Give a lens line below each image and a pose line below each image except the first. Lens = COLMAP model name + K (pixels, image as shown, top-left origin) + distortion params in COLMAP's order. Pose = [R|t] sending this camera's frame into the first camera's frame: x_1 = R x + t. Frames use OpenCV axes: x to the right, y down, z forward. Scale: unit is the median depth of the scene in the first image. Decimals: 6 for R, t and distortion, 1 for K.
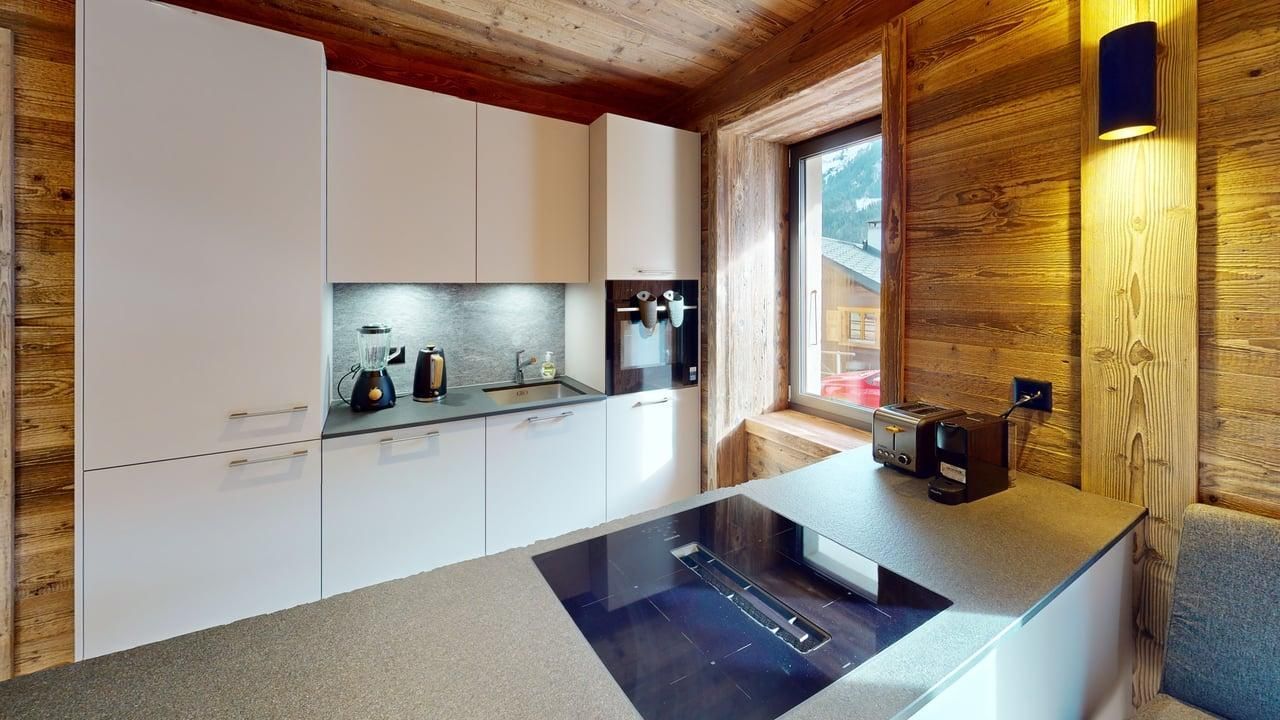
lens RADIAL K [[524.8, 0, 645.4], [0, 524.8, 362.1], [0, 0, 1]] dist [0.019262, -0.000077]
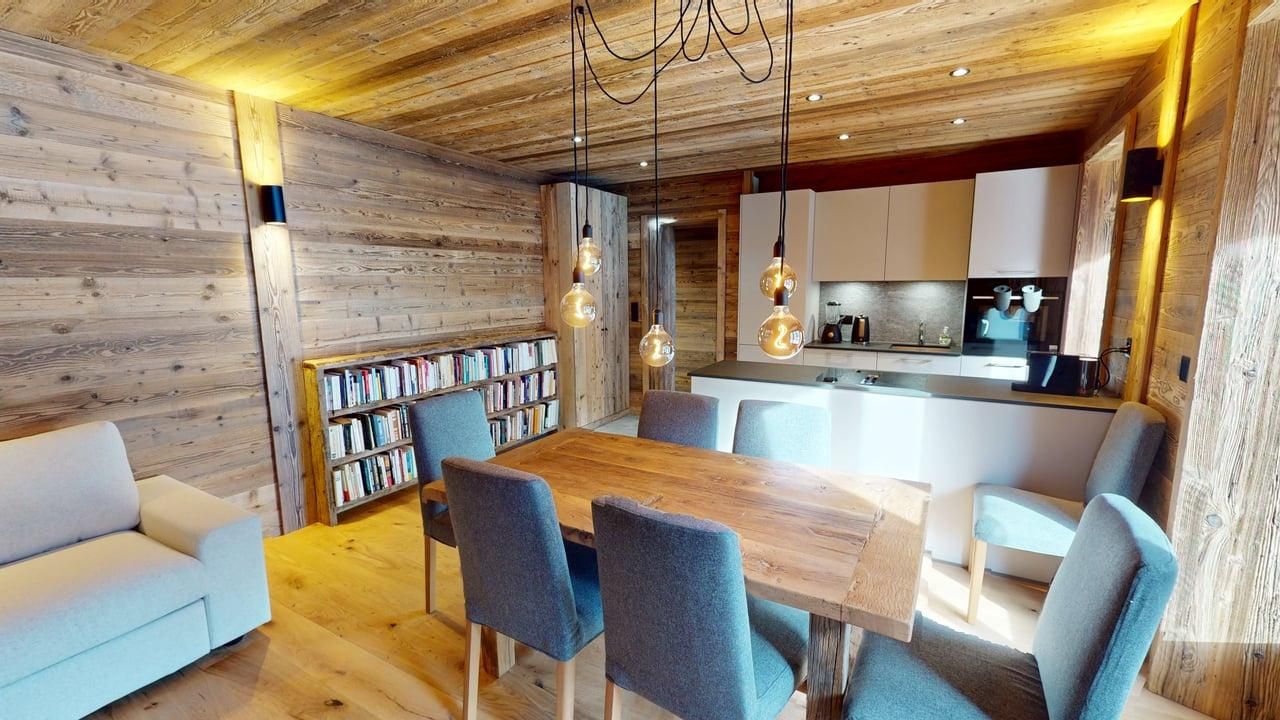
lens RADIAL K [[524.8, 0, 641.4], [0, 524.8, 360.1], [0, 0, 1]] dist [0.019262, -0.000077]
pose [[0.471758, 0.123571, -0.873026, 1.022535], [-0.135976, 0.988482, 0.066436, 0.129343], [0.871180, 0.087369, 0.483127, -0.673972]]
